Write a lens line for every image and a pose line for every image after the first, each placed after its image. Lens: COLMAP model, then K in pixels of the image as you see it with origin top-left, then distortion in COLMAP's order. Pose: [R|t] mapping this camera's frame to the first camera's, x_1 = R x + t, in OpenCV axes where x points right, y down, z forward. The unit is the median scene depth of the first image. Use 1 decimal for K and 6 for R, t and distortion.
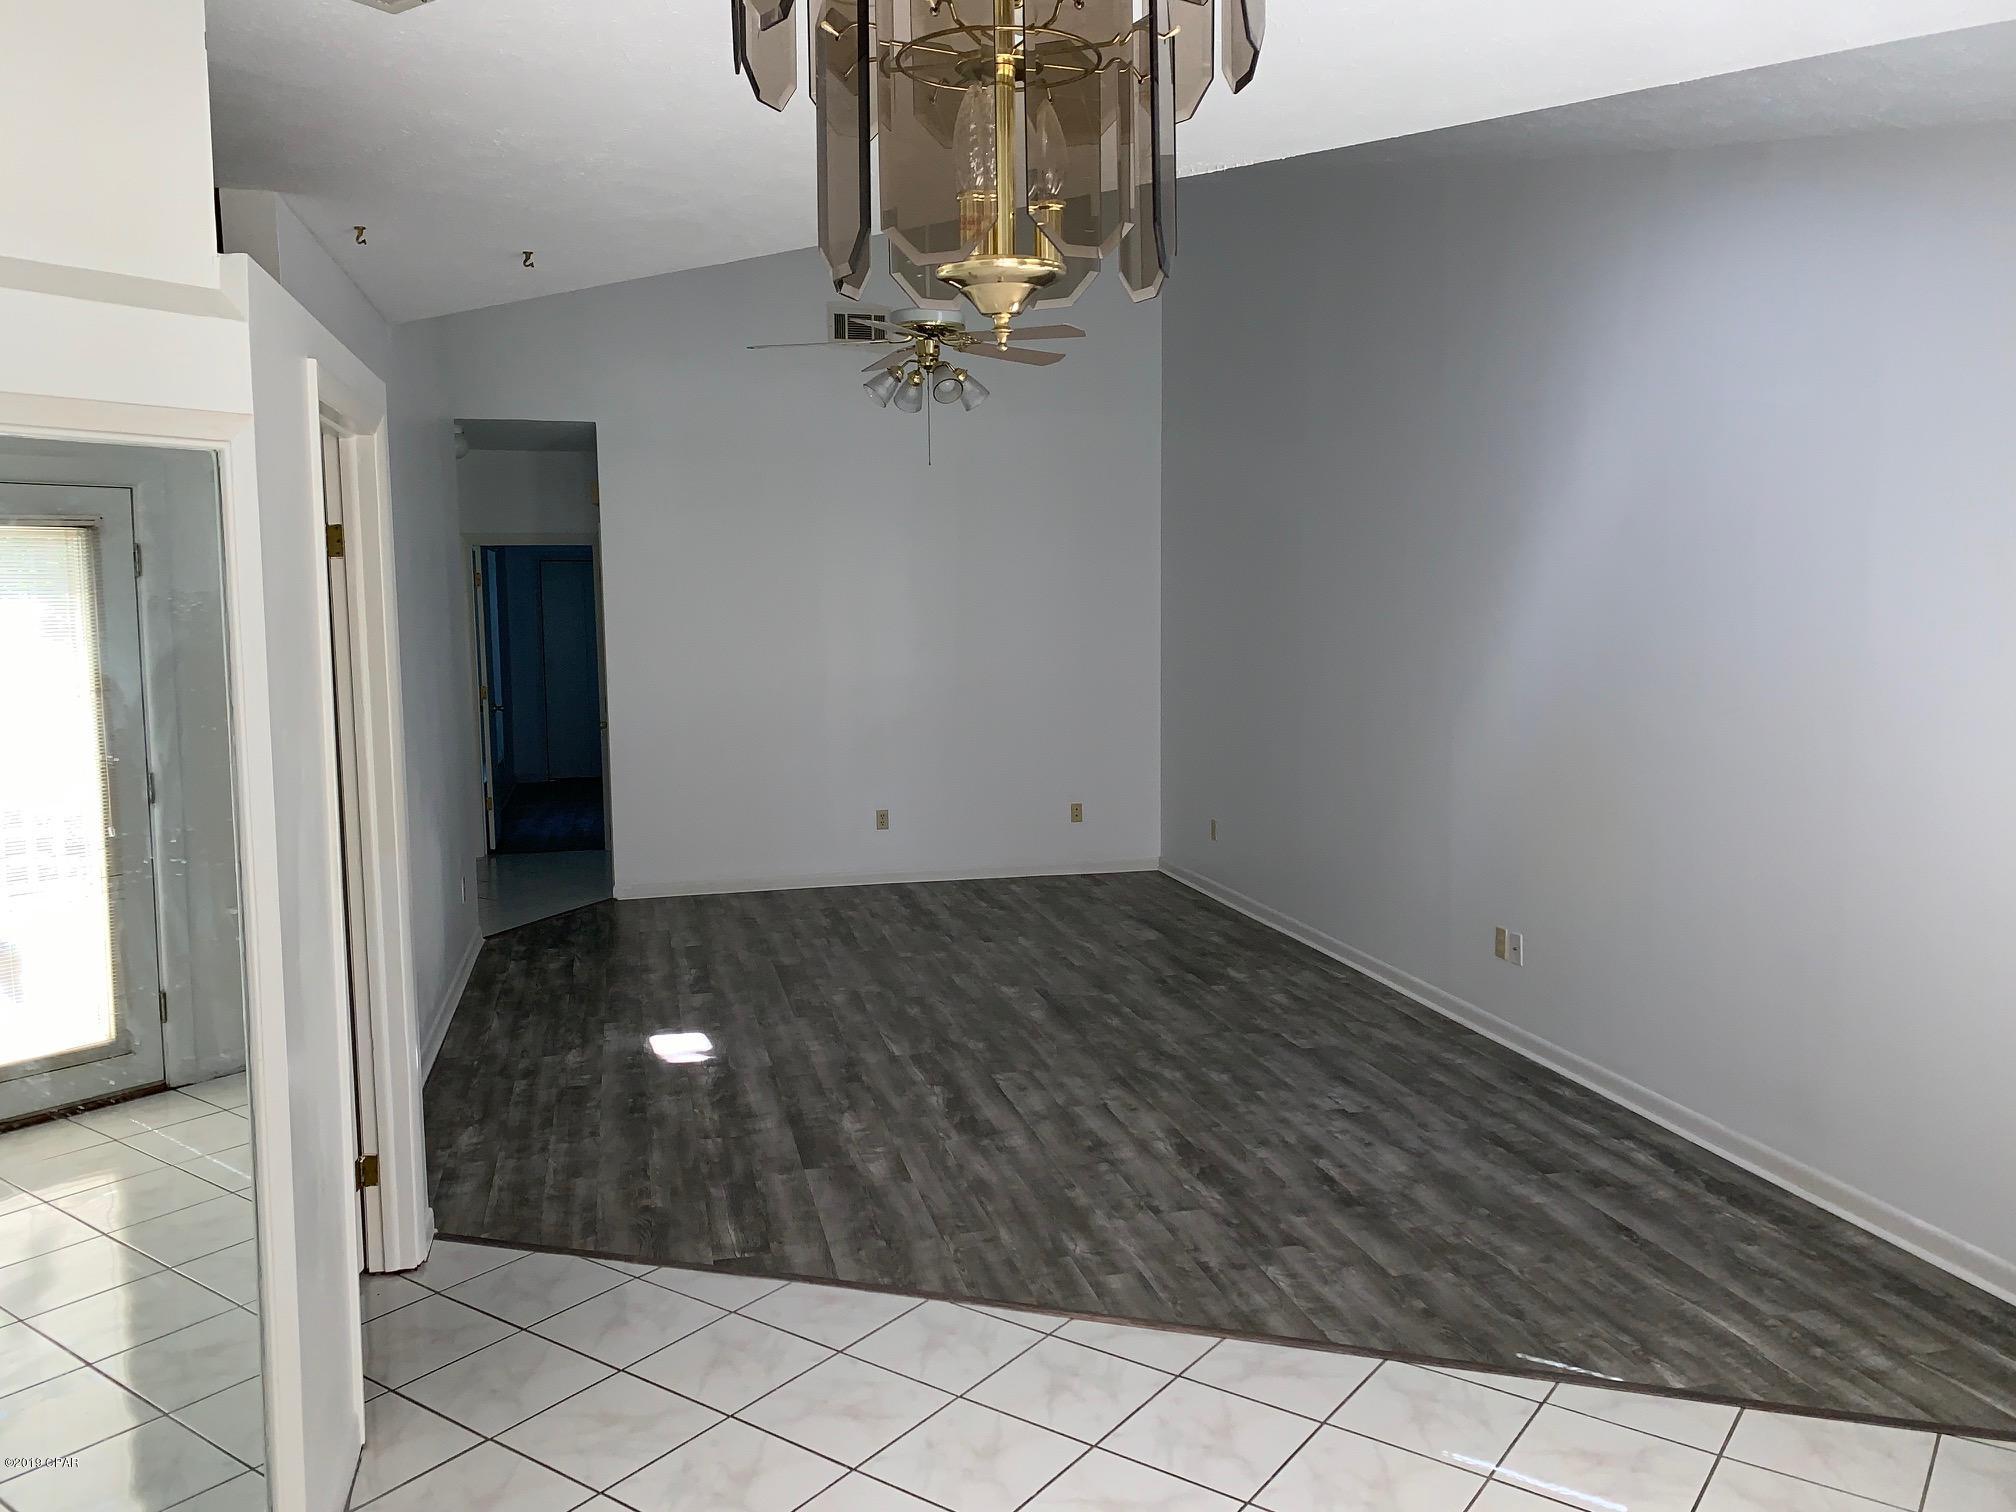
lens RADIAL K [[1552.4, 0, 1008.0], [0, 1552.4, 756.0], [0, 0, 1]] dist [0.003253, -0.006330]
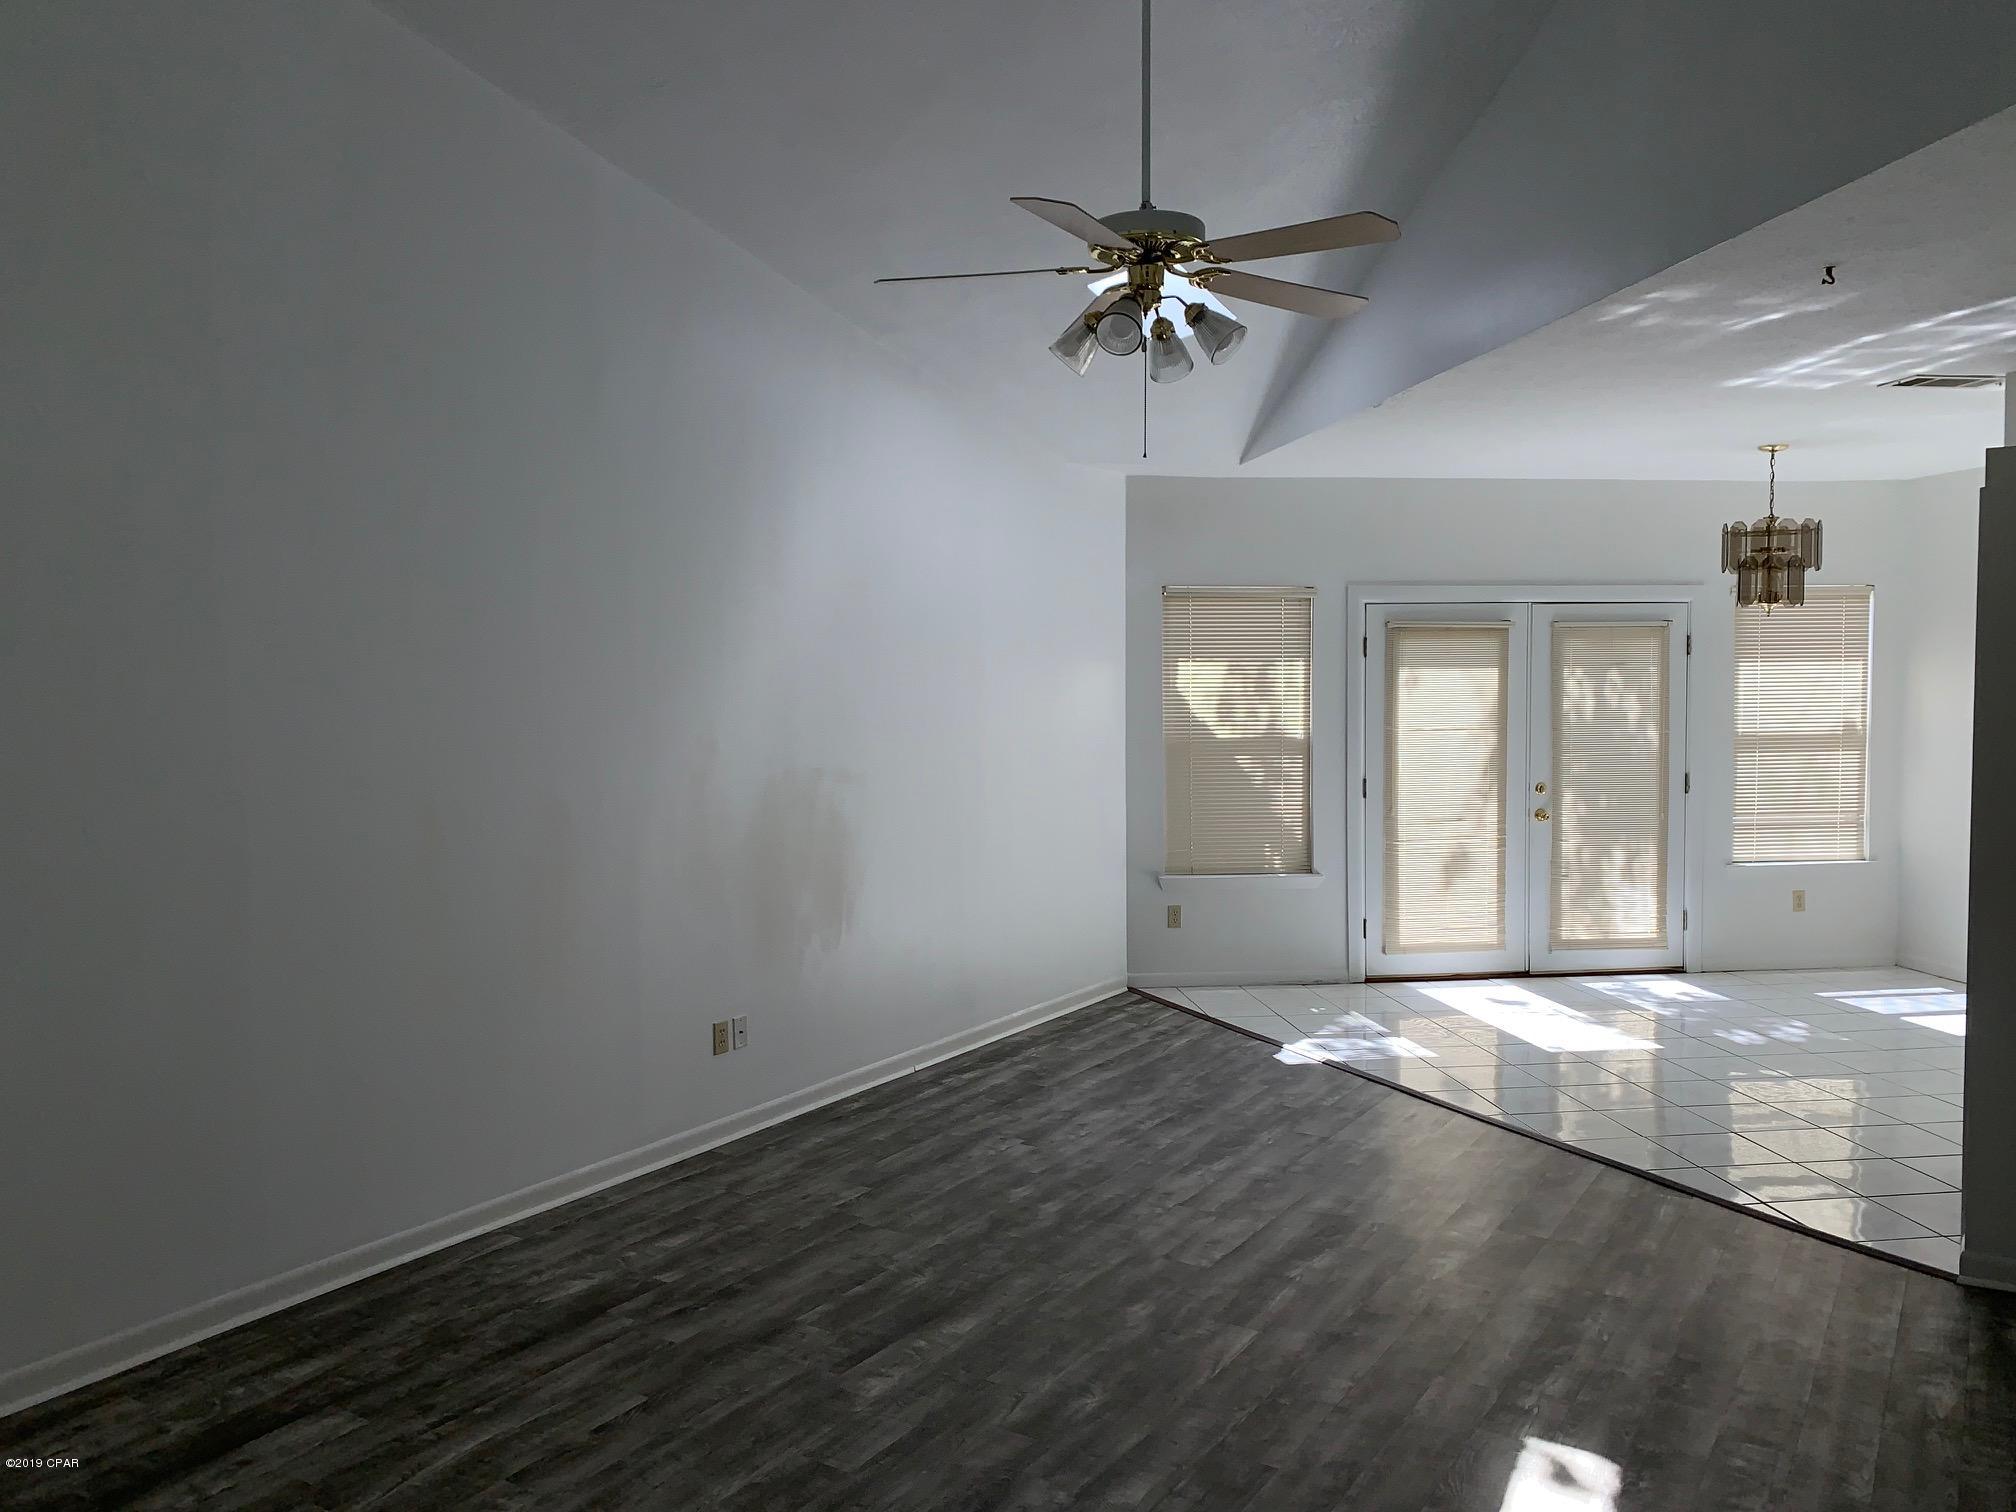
lens RADIAL K [[1552.4, 0, 1008.0], [0, 1552.4, 756.0], [0, 0, 1]] dist [0.003253, -0.006330]
pose [[-0.687063, -0.029924, 0.725982, -0.566661], [0.089457, 0.988066, 0.125388, -0.177014], [-0.721070, 0.151093, -0.676187, 1.762113]]
